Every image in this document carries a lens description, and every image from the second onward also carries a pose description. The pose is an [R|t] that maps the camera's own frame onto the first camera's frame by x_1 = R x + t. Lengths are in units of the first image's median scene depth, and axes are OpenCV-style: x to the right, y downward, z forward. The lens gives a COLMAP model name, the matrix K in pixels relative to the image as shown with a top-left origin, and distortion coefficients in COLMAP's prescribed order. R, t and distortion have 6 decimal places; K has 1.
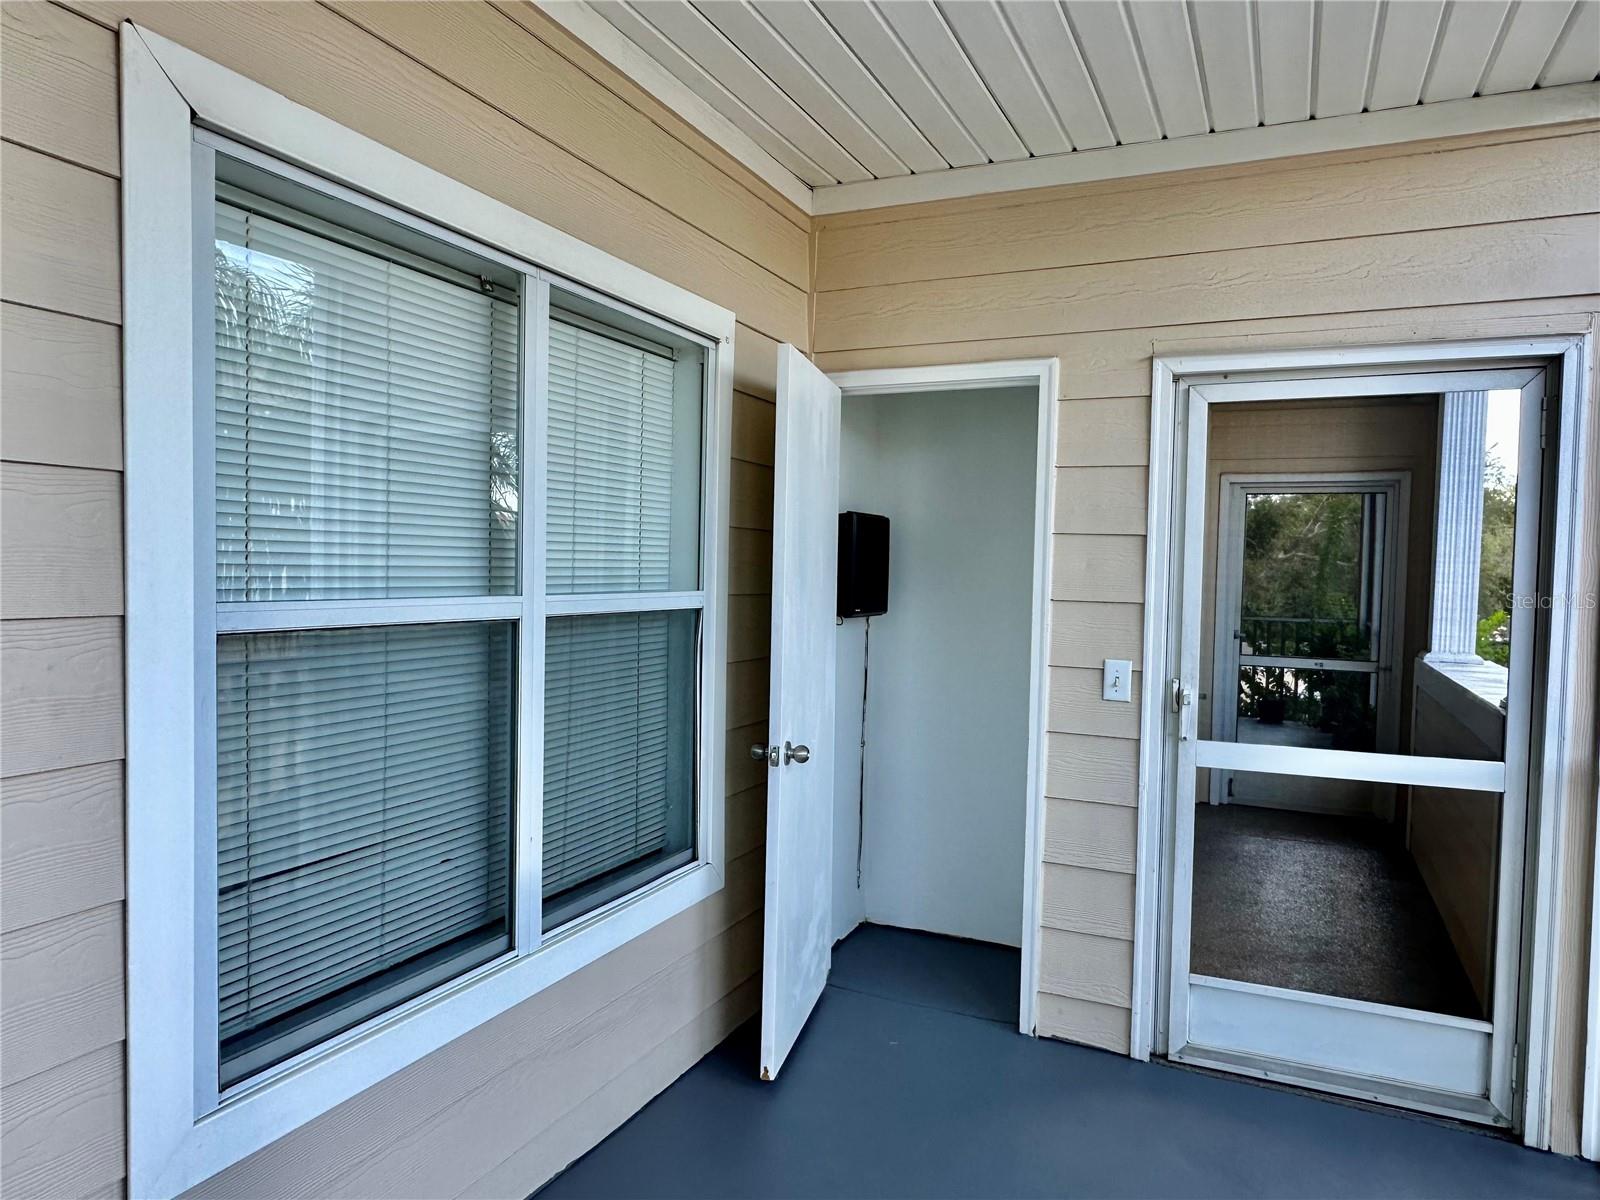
lens RADIAL K [[1042.7, 0, 804.1], [0, 1042.7, 602.0], [0, 0, 1]] dist [0.002548, 0.000758]
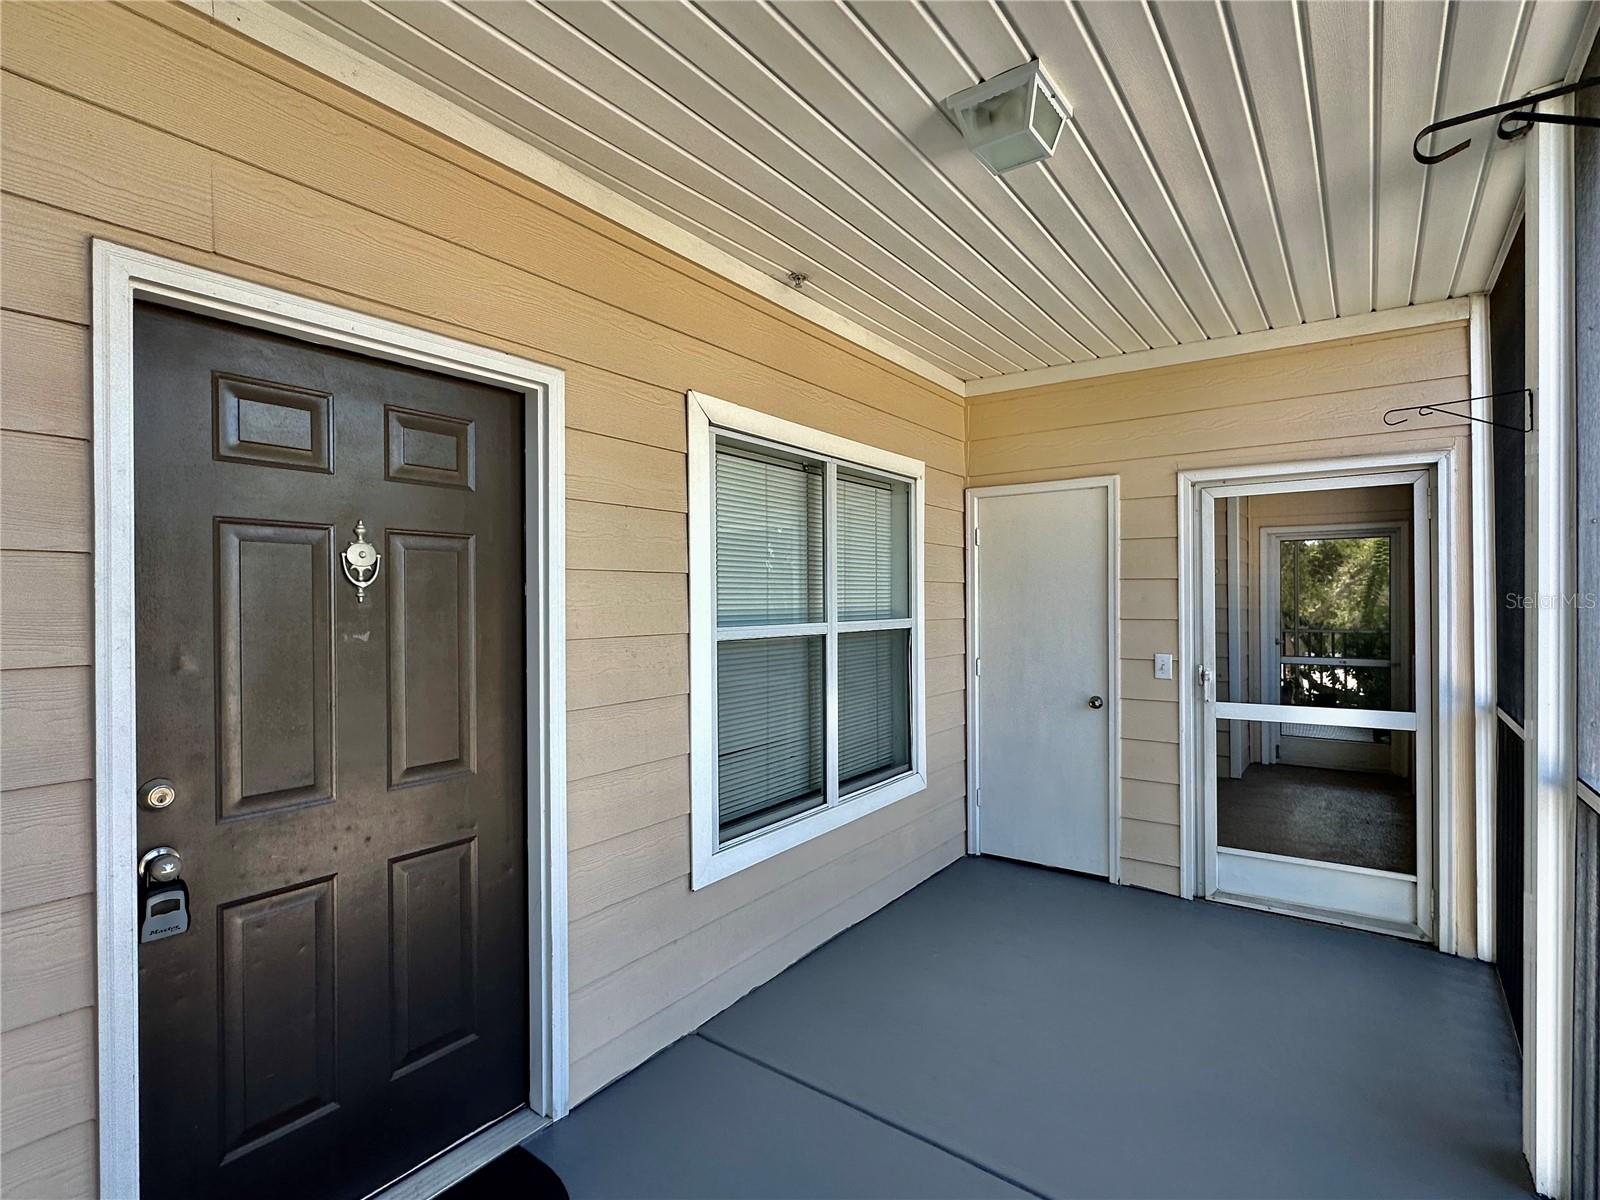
lens RADIAL K [[794.5, 0, 792.2], [0, 794.5, 604.4], [0, 0, 1]] dist [-0.002457, -0.000566]
pose [[0.980724, -0.027312, -0.193477, -0.032436], [0.021542, 0.999260, -0.031869, 0.004628], [0.194205, 0.027087, 0.980587, -0.368617]]
